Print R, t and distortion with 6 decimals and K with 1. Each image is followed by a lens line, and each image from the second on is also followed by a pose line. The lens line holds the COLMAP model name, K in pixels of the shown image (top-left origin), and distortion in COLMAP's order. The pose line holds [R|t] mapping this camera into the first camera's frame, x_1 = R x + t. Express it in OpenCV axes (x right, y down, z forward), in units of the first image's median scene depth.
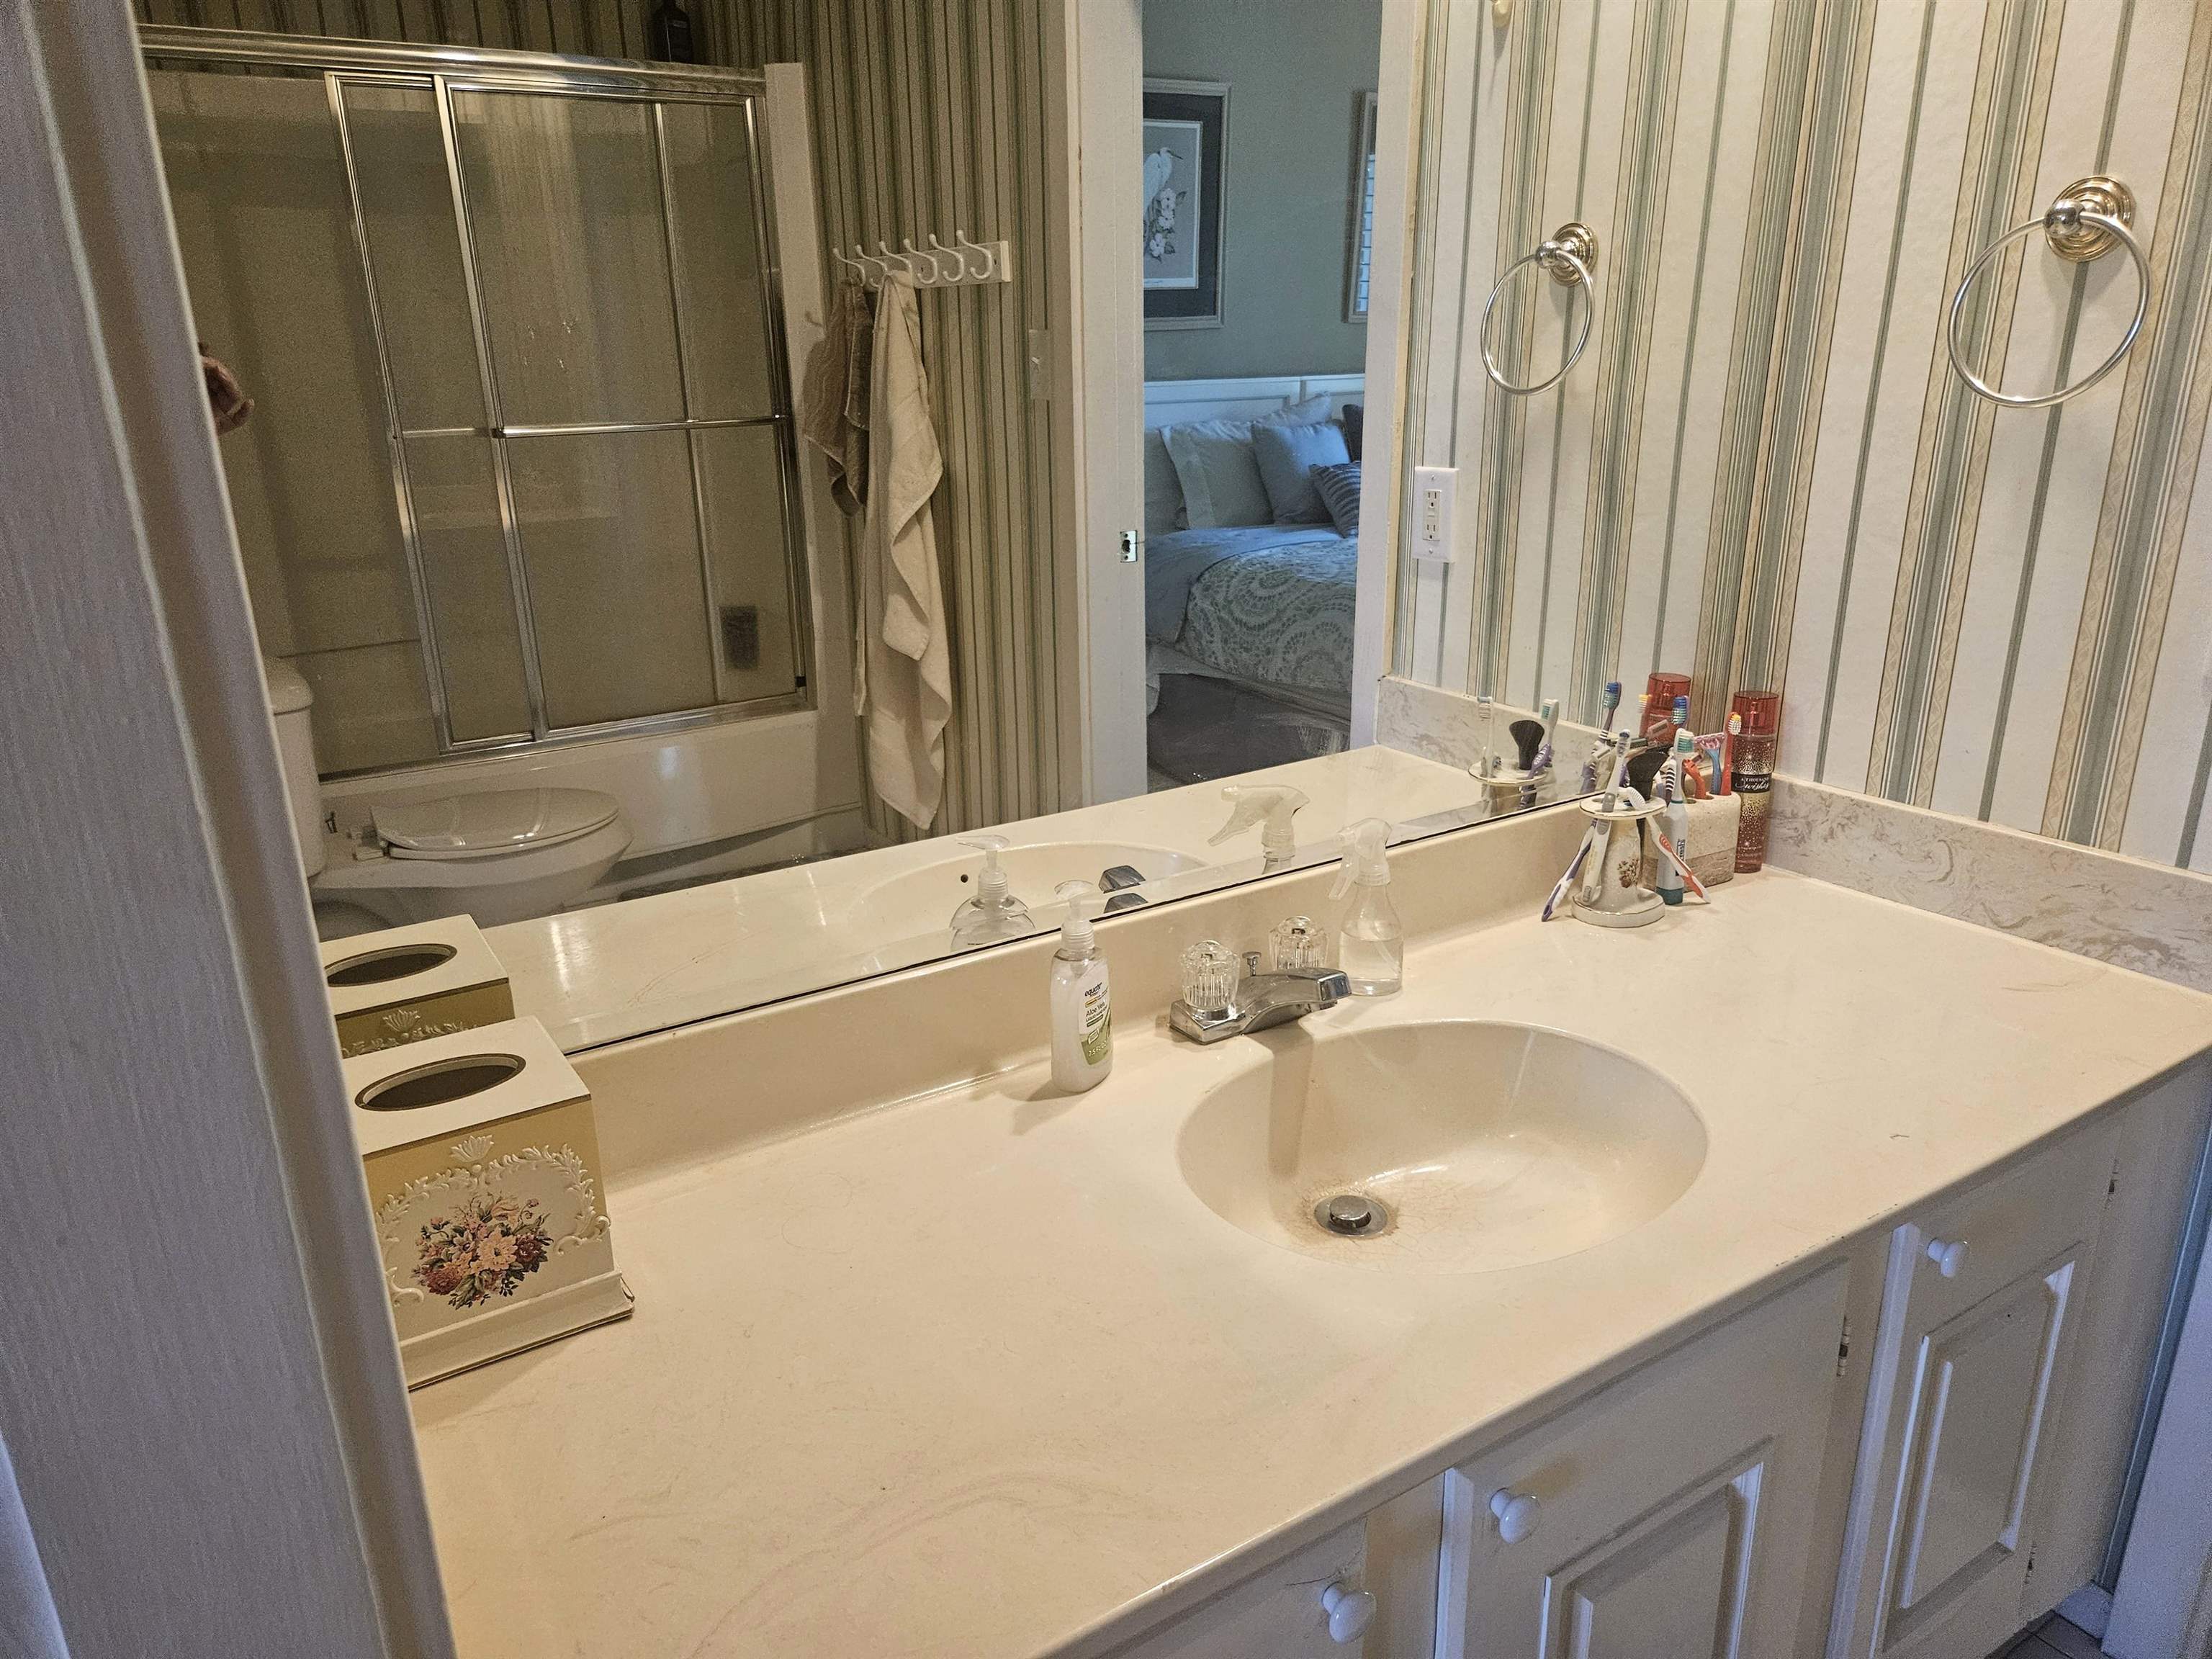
lens RADIAL K [[1478.1, 0, 1094.8], [0, 1478.1, 835.7], [0, 0, 1]] dist [0.025419, -0.007328]
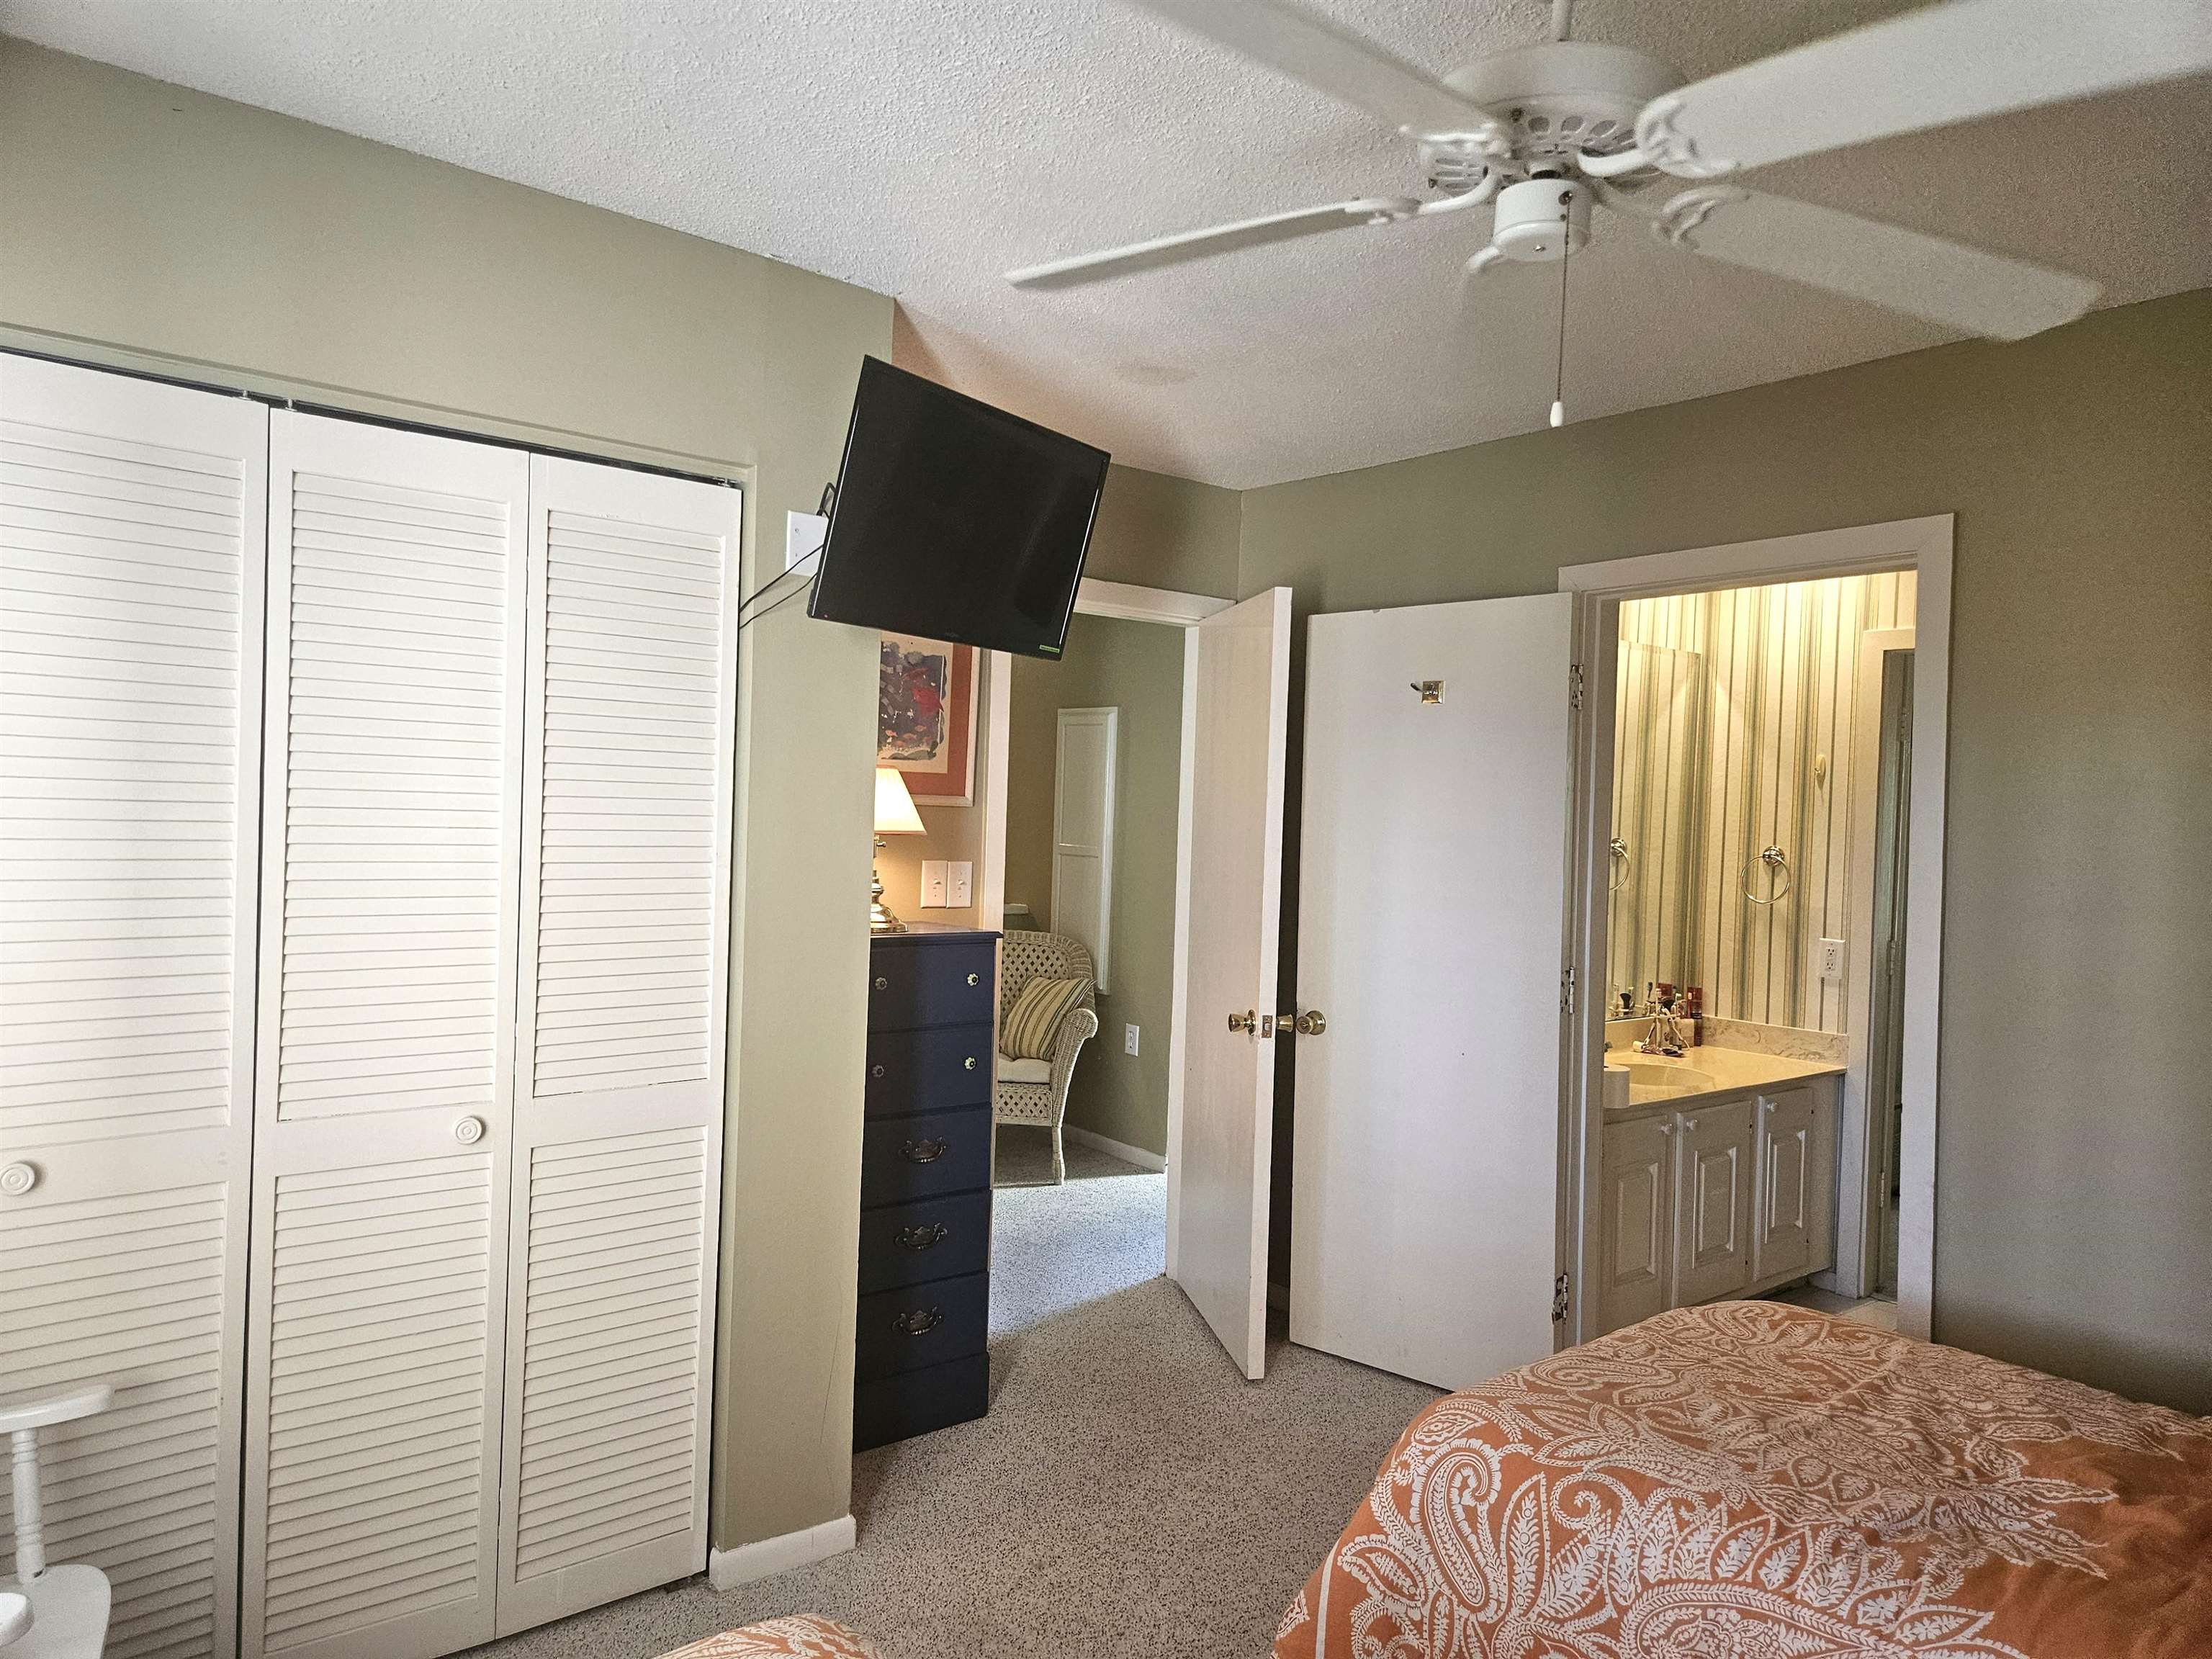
lens RADIAL K [[1478.1, 0, 1106.6], [0, 1478.1, 828.2], [0, 0, 1]] dist [0.025419, -0.007328]
pose [[0.990530, 0.055677, 0.125504, -1.292788], [-0.015639, 0.953893, -0.299740, 0.586192], [-0.136406, 0.294939, 0.945730, -2.045269]]
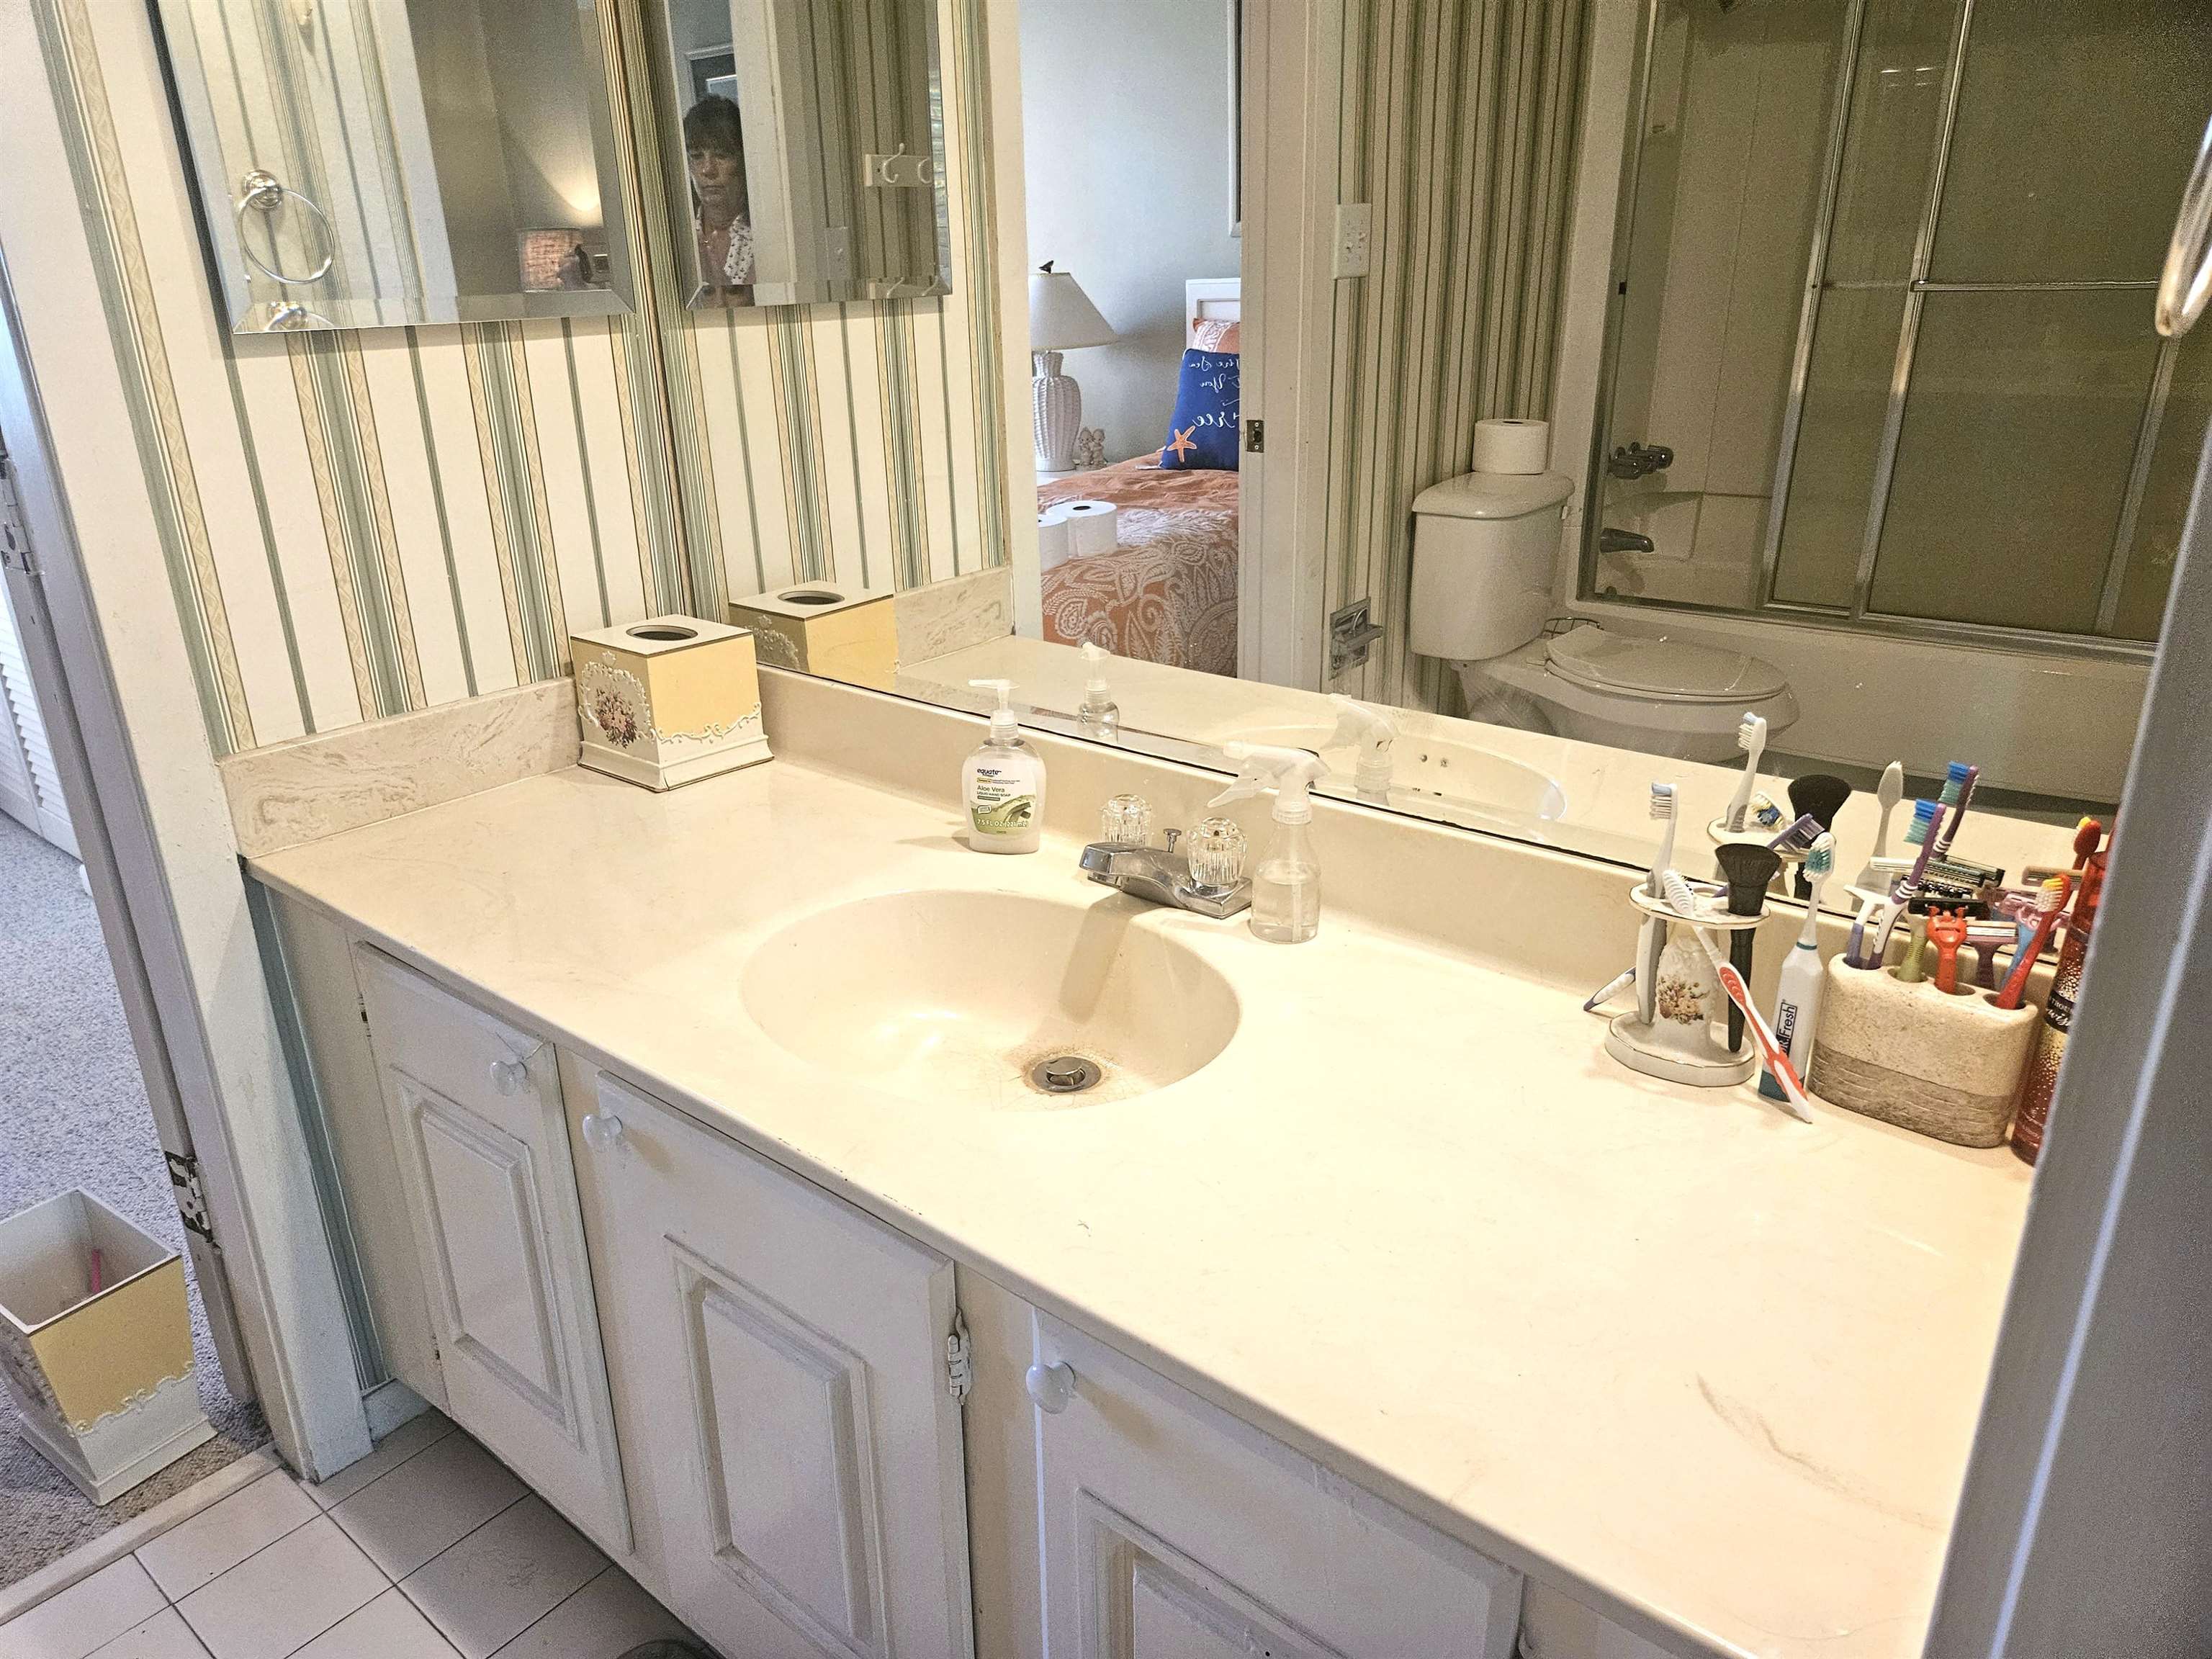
lens RADIAL K [[1478.1, 0, 1101.2], [0, 1478.1, 823.1], [0, 0, 1]] dist [0.025419, -0.007328]
pose [[0.324461, 0.362112, -0.873842, 0.883682], [-0.286006, 0.918137, 0.274272, -0.172984], [0.901624, 0.160933, 0.401466, 0.486996]]
